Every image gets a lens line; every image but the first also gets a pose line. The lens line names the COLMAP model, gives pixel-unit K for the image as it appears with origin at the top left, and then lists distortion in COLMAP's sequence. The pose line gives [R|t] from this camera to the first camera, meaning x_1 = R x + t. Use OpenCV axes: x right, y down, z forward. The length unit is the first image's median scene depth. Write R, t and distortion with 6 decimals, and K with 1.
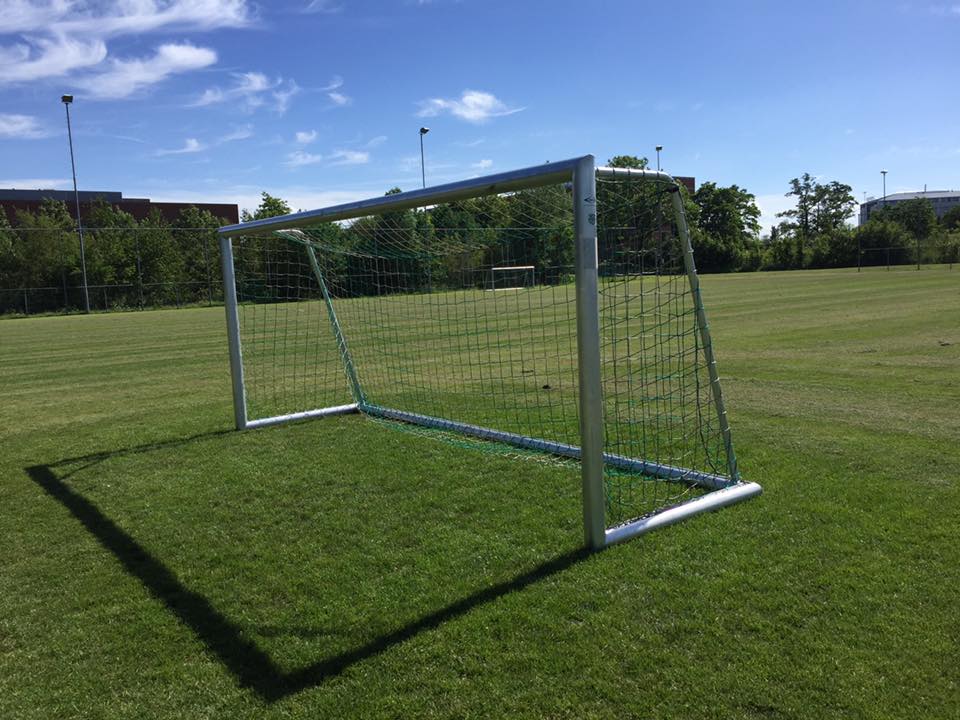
lens RADIAL K [[717.8, 0, 480.0], [0, 717.8, 360.0], [0, 0, 1]] dist [0.091702, -0.091687]
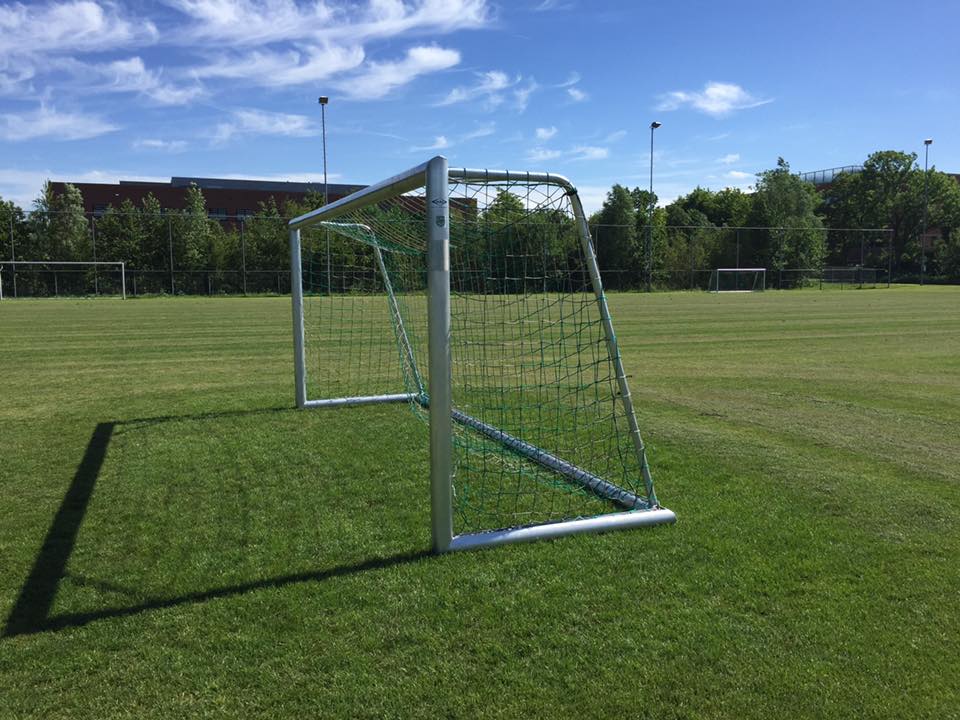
lens RADIAL K [[717.8, 0, 480.0], [0, 717.8, 360.0], [0, 0, 1]] dist [0.091702, -0.091687]
pose [[0.962551, 0.070083, -0.261885, 0.410293], [-0.068902, 0.997529, 0.013703, -0.018850], [0.262198, 0.004855, 0.965002, 0.049200]]
